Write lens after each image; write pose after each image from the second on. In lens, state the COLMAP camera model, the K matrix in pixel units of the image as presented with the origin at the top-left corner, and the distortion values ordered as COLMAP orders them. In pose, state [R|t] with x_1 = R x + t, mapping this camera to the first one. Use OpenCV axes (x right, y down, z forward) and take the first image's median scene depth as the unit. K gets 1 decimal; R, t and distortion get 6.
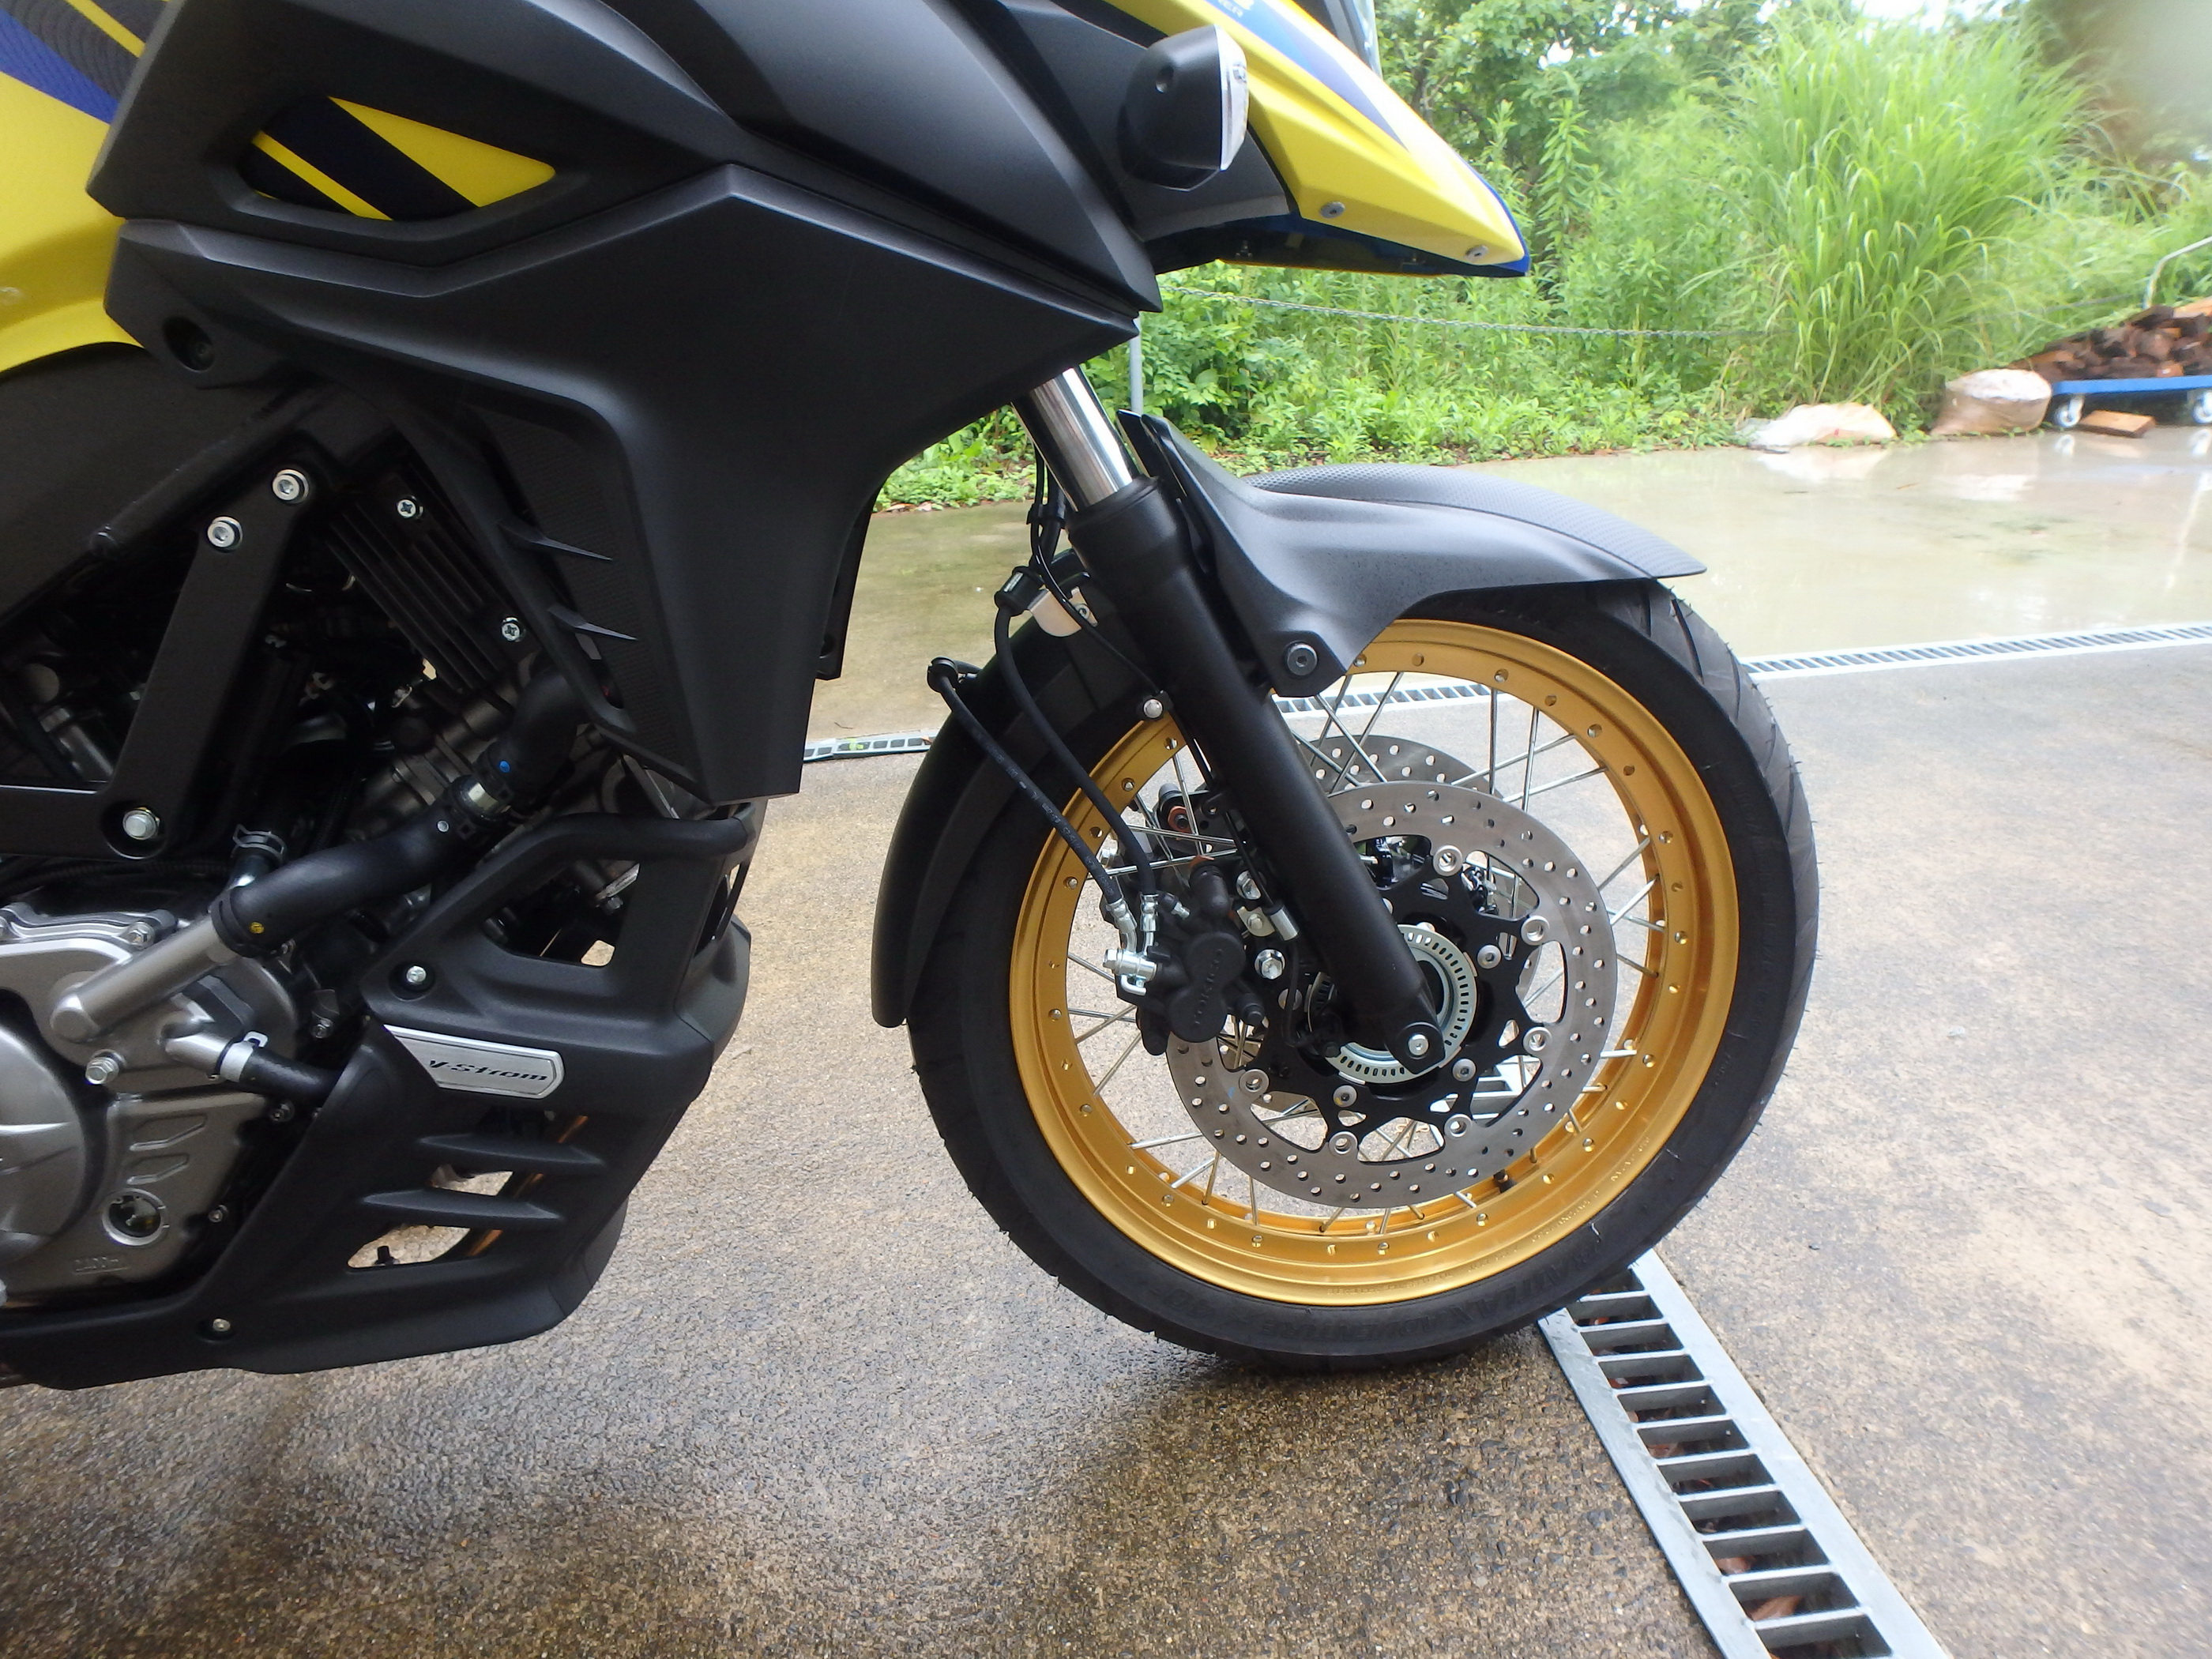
lens RADIAL K [[1372.7, 0, 1154.8], [0, 1372.7, 824.3], [0, 0, 1]] dist [-0.049567, 0.009750]
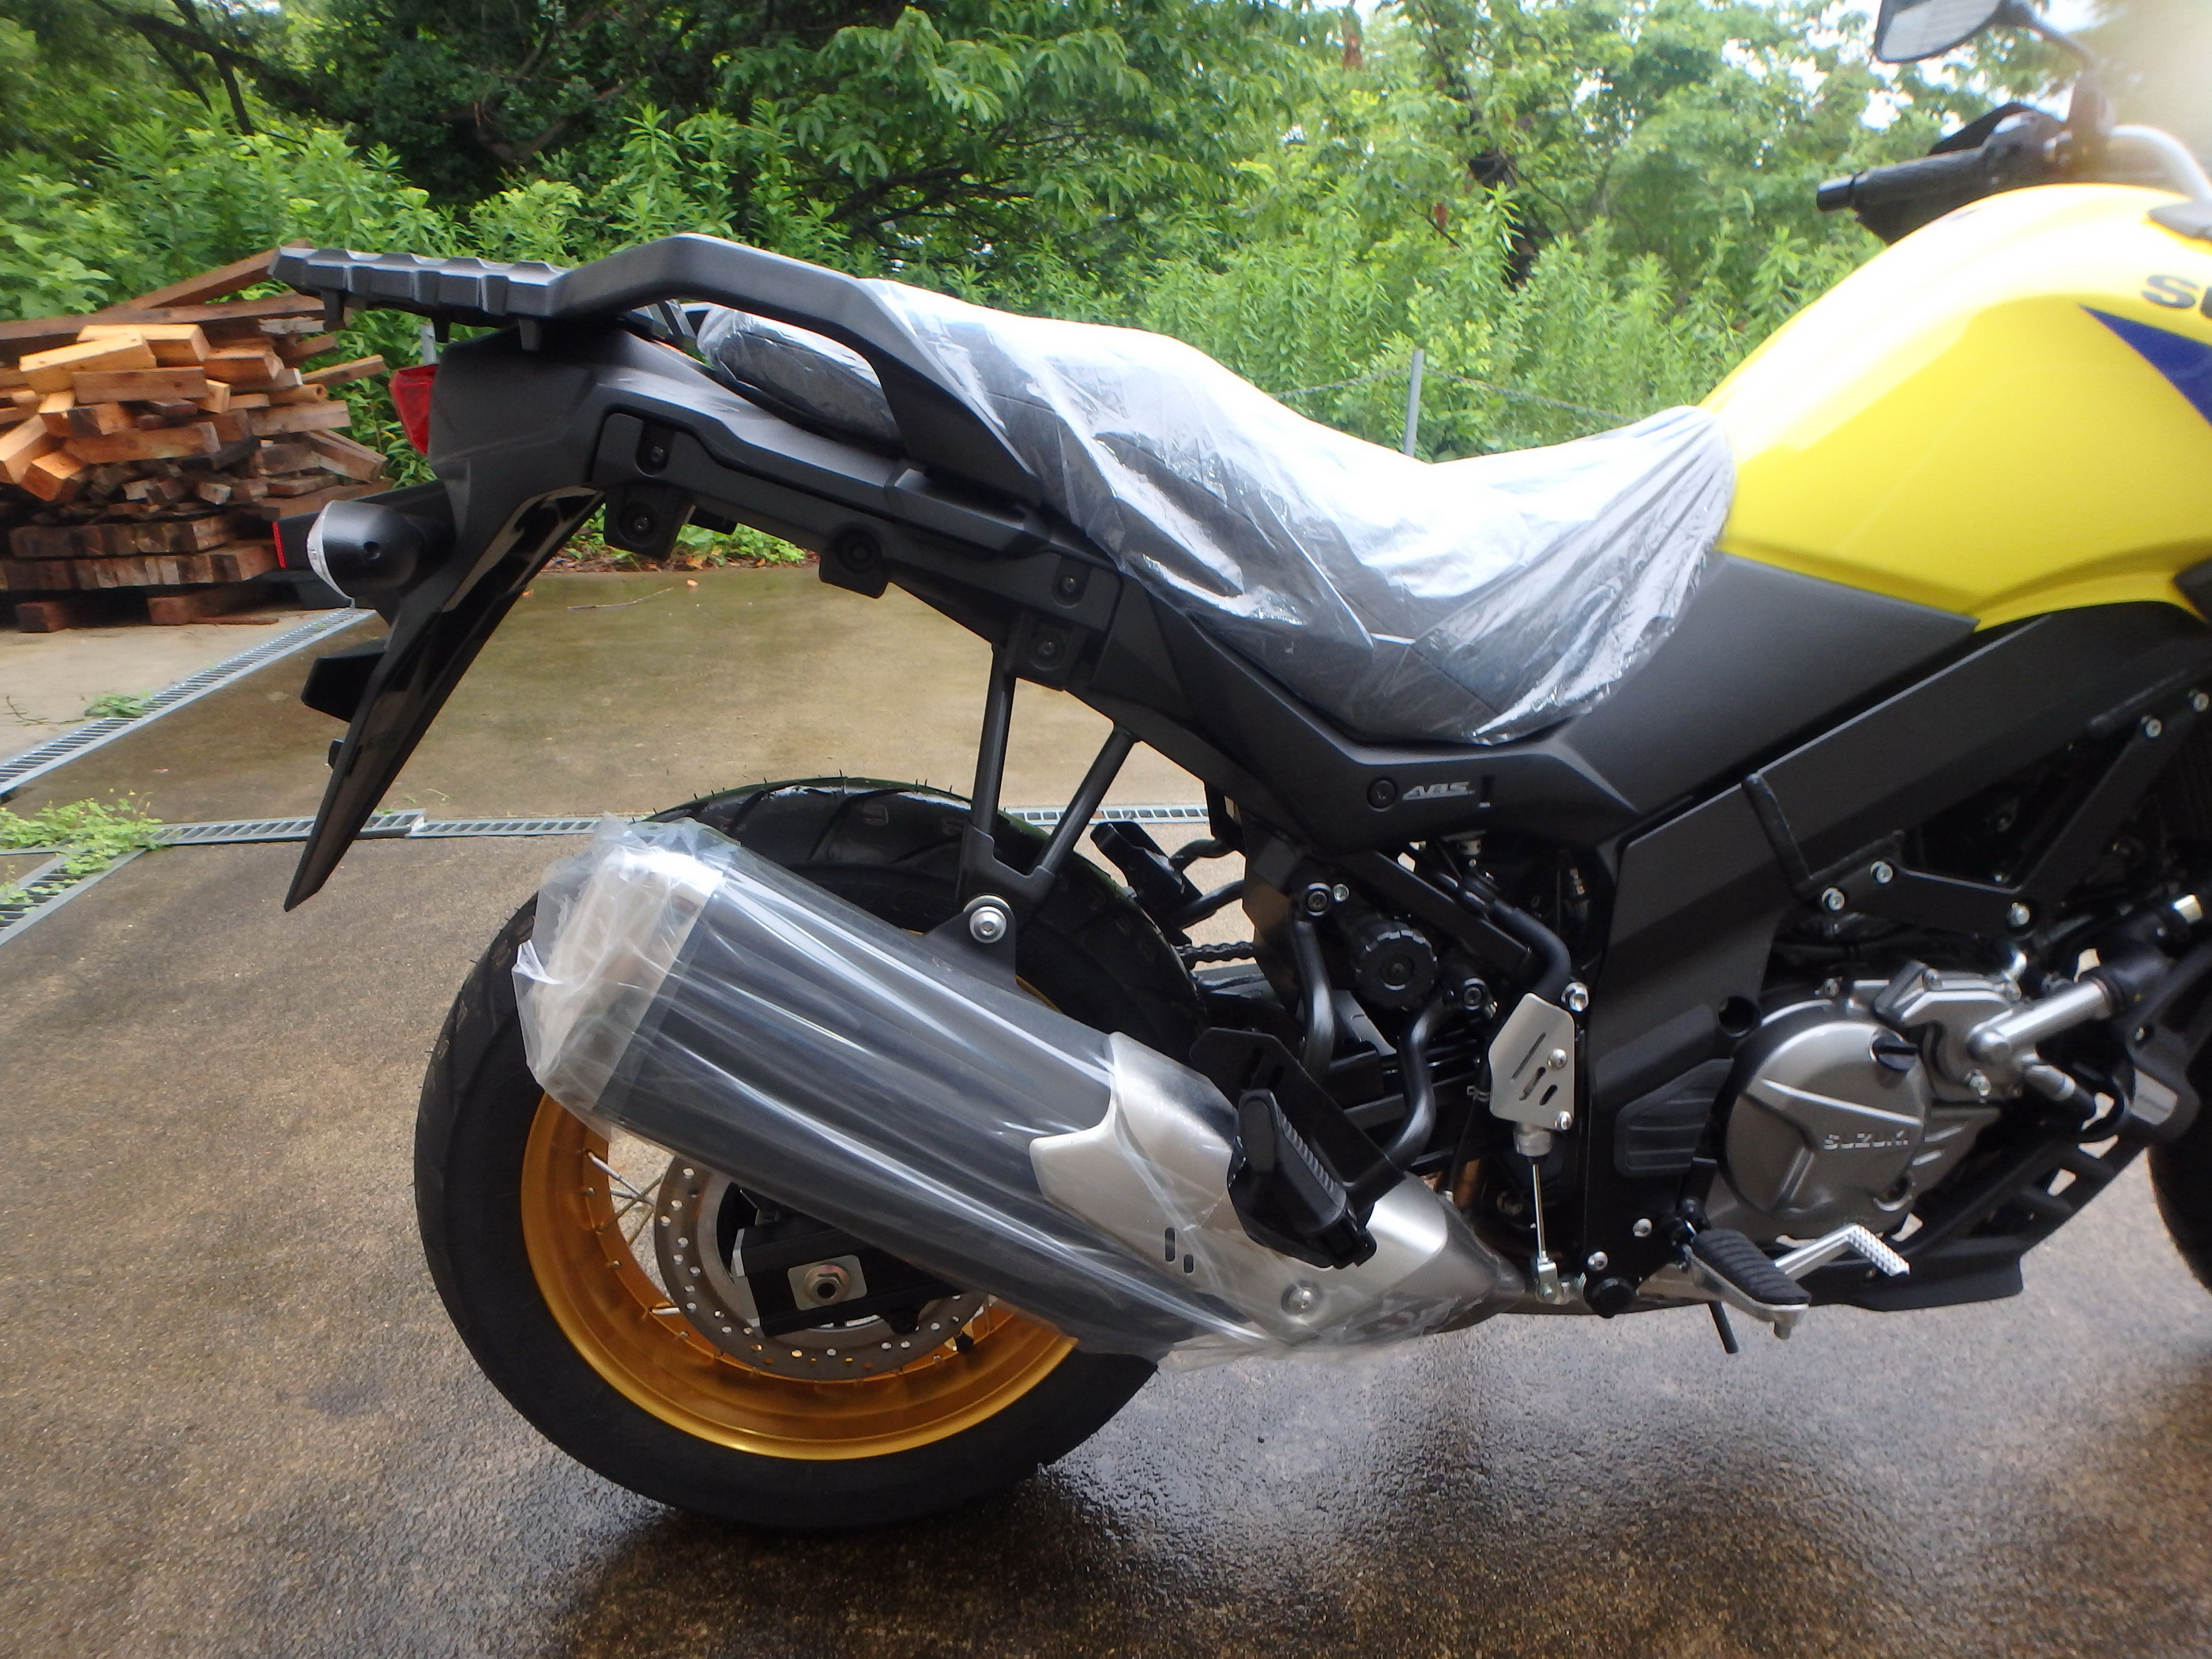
lens RADIAL K [[1372.7, 0, 1124.1], [0, 1372.7, 823.4], [0, 0, 1]] dist [-0.049567, 0.009750]
pose [[0.995411, 0.095686, 0.001029, -1.261472], [-0.095634, 0.995129, -0.023904, 0.022132], [-0.003312, 0.023696, 0.999714, -0.318785]]
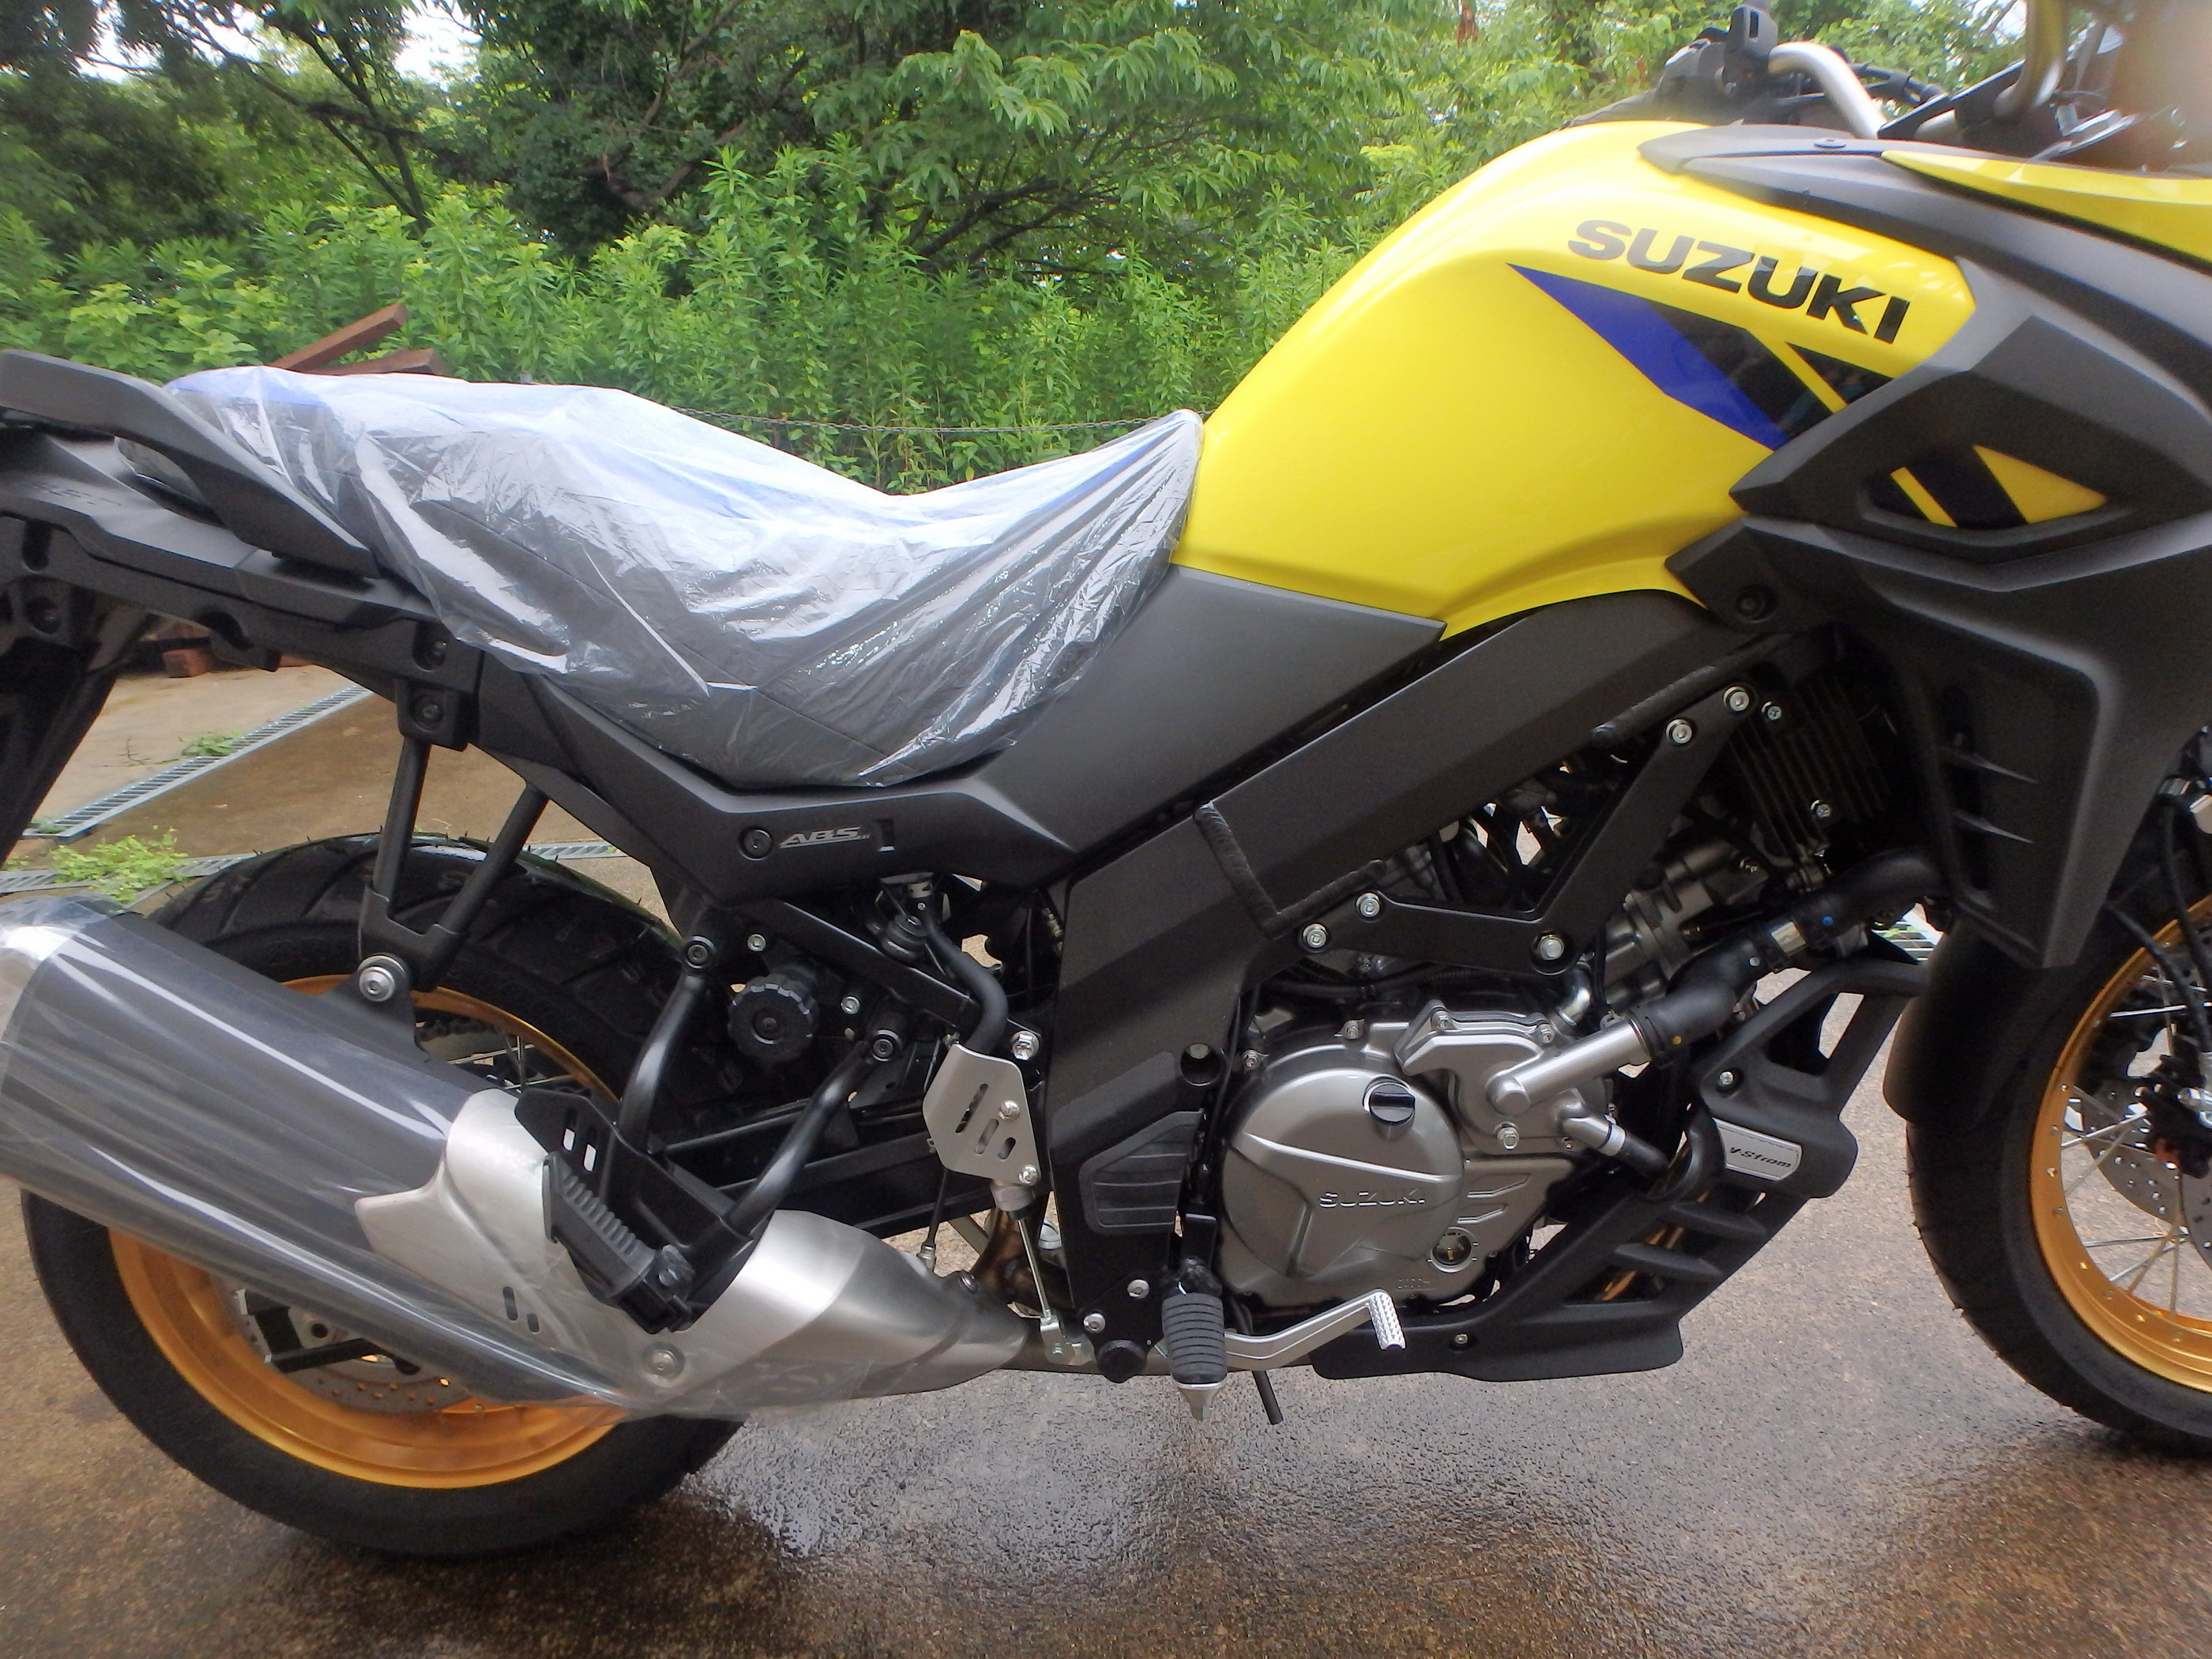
lens RADIAL K [[1372.7, 0, 1151.5], [0, 1372.7, 816.2], [0, 0, 1]] dist [-0.049567, 0.009750]
pose [[0.989127, 0.067455, -0.130682, -0.714856], [-0.070056, 0.997424, -0.015405, -0.057345], [0.129306, 0.024393, 0.991305, -0.249402]]
